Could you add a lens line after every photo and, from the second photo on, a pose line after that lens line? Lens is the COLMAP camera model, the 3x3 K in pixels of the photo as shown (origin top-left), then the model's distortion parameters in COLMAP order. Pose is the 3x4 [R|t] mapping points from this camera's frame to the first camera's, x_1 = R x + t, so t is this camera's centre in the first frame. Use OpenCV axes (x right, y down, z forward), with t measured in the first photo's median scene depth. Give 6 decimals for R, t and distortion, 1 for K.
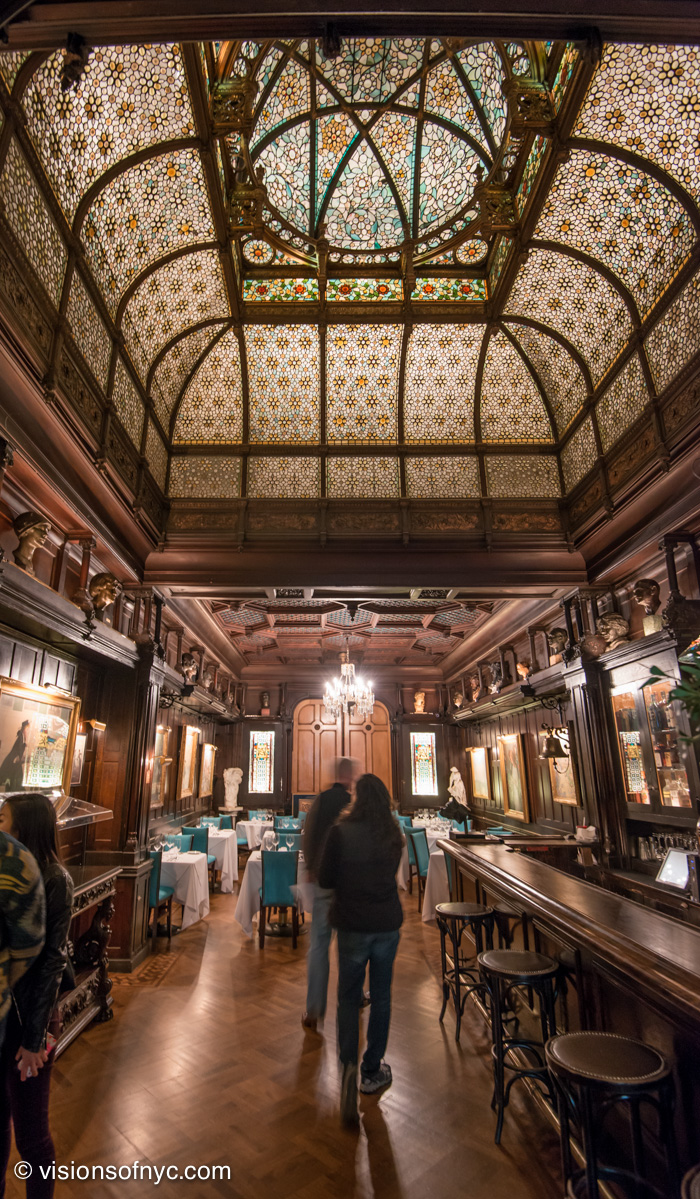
lens RADIAL K [[556.2, 0, 311.2], [0, 556.2, 600.5], [0, 0, 1]] dist [0.018632, 0.000392]
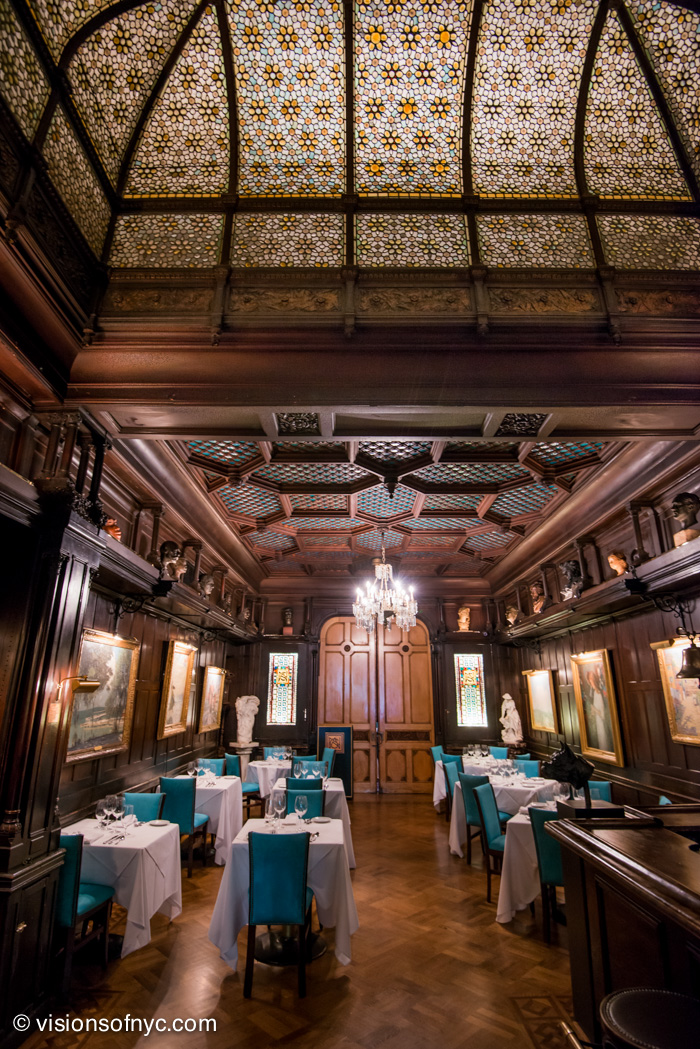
lens RADIAL K [[497.9, 0, 350.0], [0, 497.9, 524.5], [0, 0, 1]] dist [0.001254, -0.021027]
pose [[0.999956, 0.000124, 0.009331, 0.011811], [0.000224, 0.999306, -0.037235, 0.093321], [-0.009329, 0.037236, 0.999263, 0.317340]]
